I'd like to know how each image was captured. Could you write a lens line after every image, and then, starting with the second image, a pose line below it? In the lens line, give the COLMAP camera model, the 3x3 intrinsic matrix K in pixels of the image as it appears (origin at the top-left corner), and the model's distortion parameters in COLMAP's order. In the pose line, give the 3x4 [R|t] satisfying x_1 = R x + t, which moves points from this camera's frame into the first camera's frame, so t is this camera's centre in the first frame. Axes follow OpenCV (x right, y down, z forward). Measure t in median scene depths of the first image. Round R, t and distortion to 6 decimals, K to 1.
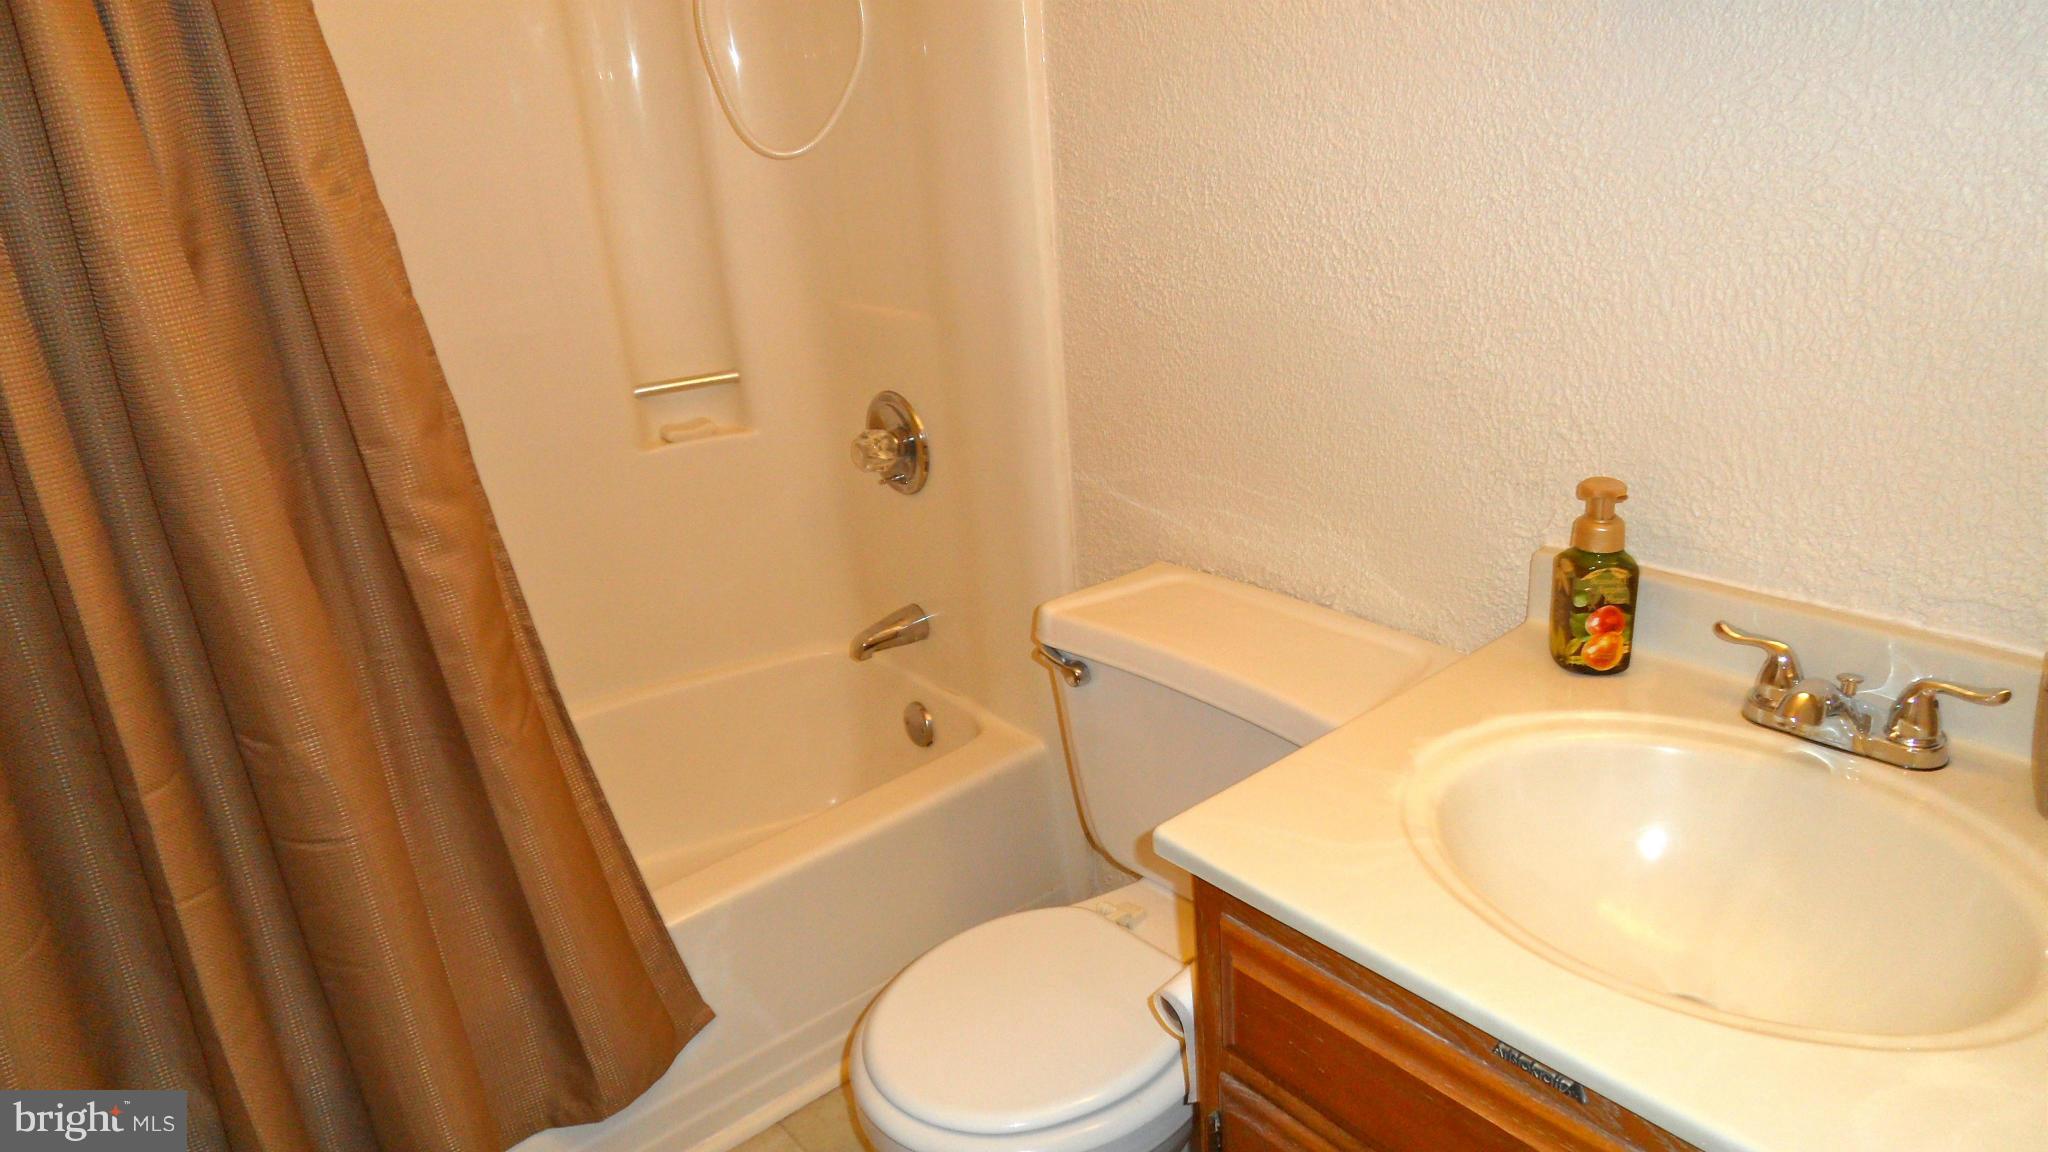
lens RADIAL K [[1366.2, 0, 1018.2], [0, 1366.2, 585.2], [0, 0, 1]] dist [-0.010921, 0.031466]
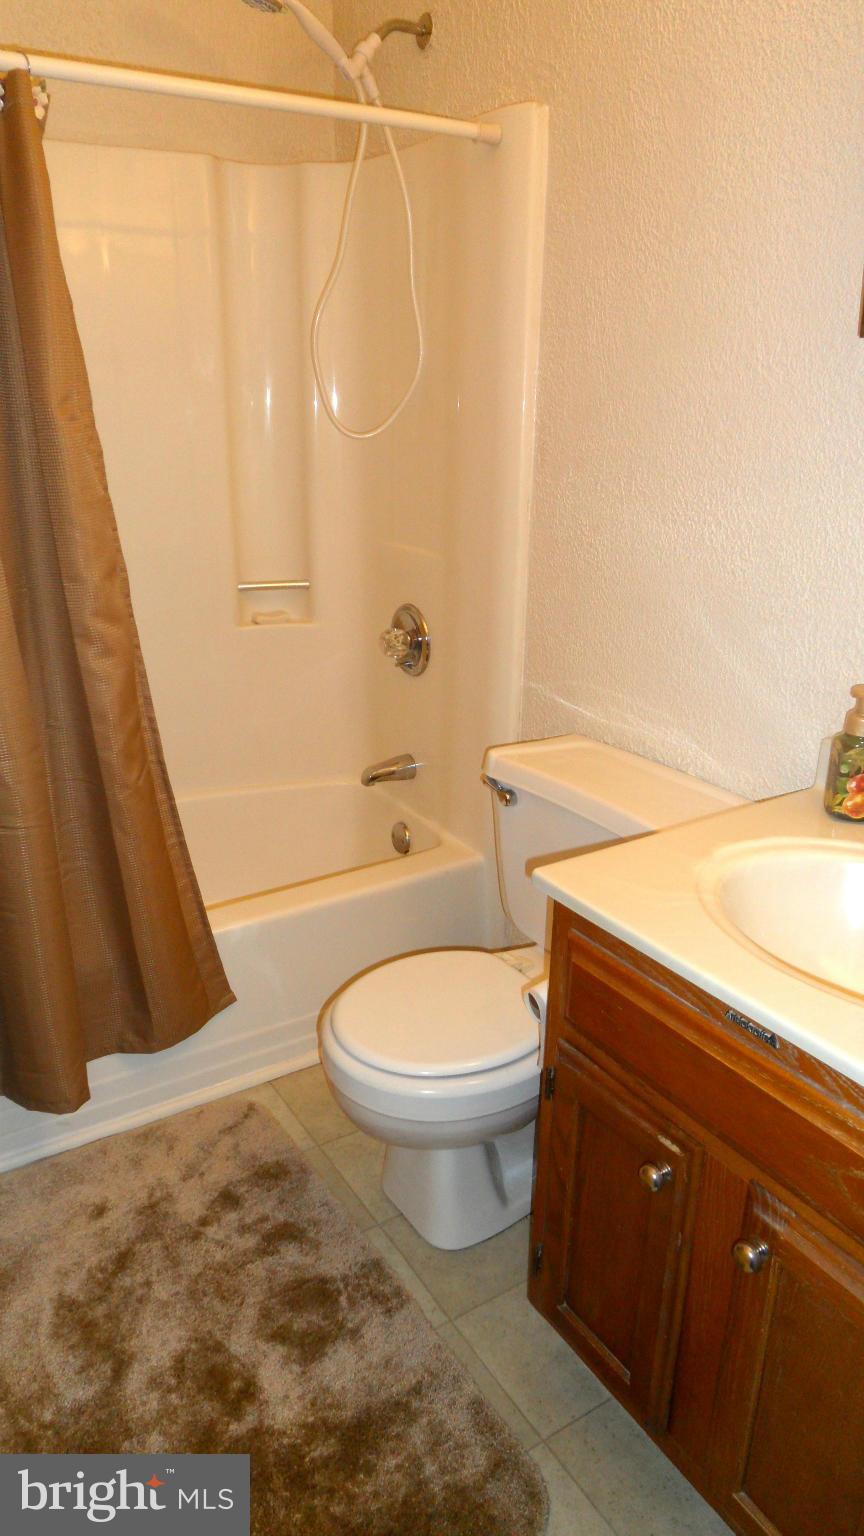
lens RADIAL K [[1032.1, 0, 432.0], [0, 1032.1, 768.0], [0, 0, 1]] dist [0.039452, -0.071779]
pose [[0.989663, 0.123668, -0.072615, 0.041651], [-0.126643, 0.991225, -0.037883, 0.090904], [0.067293, 0.046688, 0.996640, -0.125067]]
